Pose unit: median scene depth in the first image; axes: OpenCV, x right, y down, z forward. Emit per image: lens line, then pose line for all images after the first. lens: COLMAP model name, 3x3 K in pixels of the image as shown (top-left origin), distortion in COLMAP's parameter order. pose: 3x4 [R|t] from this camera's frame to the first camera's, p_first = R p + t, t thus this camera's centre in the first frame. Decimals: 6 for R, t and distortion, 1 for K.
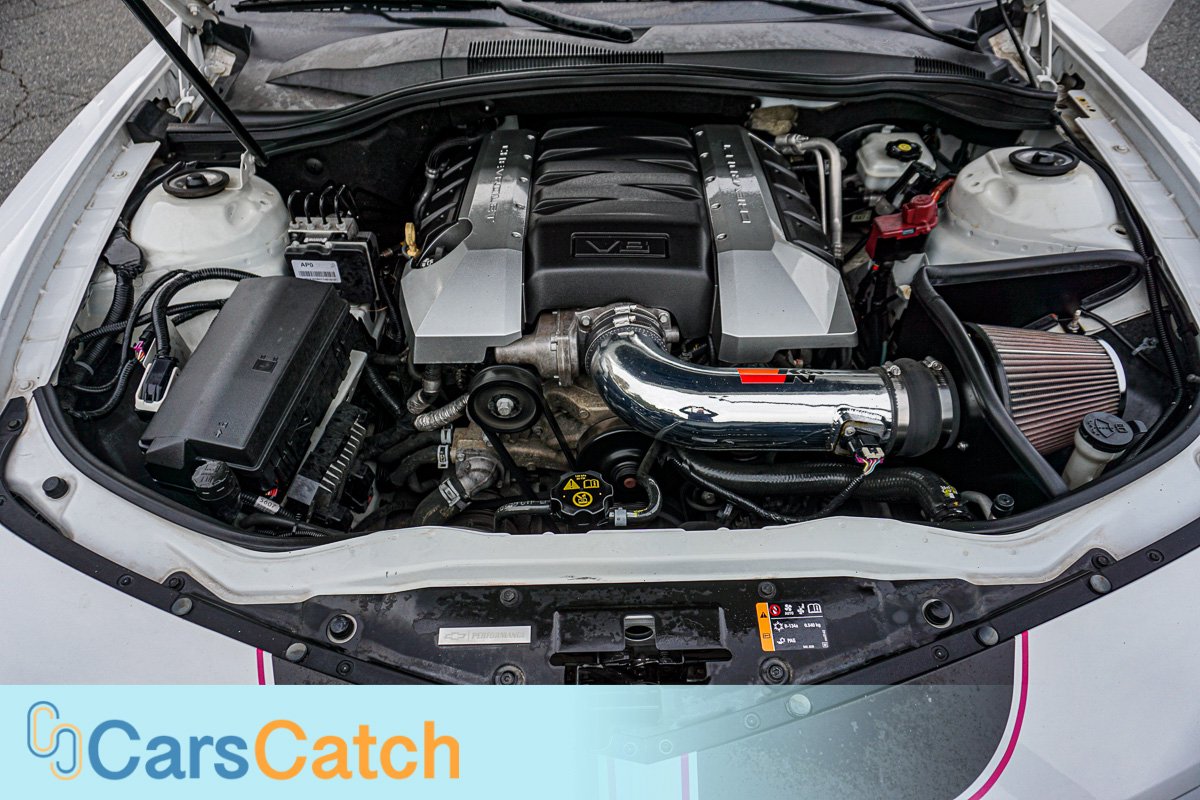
lens RADIAL K [[811.3, 0, 603.3], [0, 811.3, 397.5], [0, 0, 1]] dist [-0.038583, 0.028004]
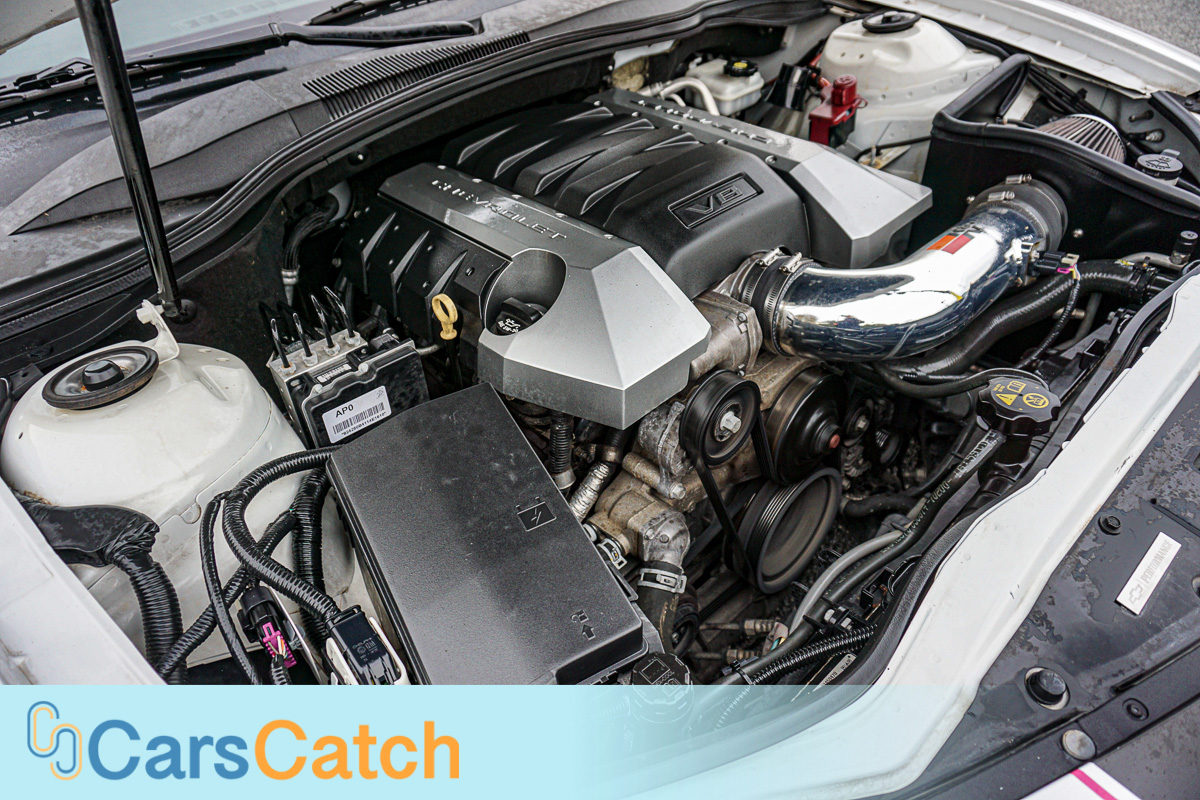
lens RADIAL K [[811.3, 0, 603.3], [0, 811.3, 397.5], [0, 0, 1]] dist [-0.038583, 0.028004]
pose [[0.731634, -0.457429, 0.505441, -0.541433], [0.500914, 0.863649, 0.056530, -0.105331], [-0.462383, 0.211823, 0.861007, 0.332858]]
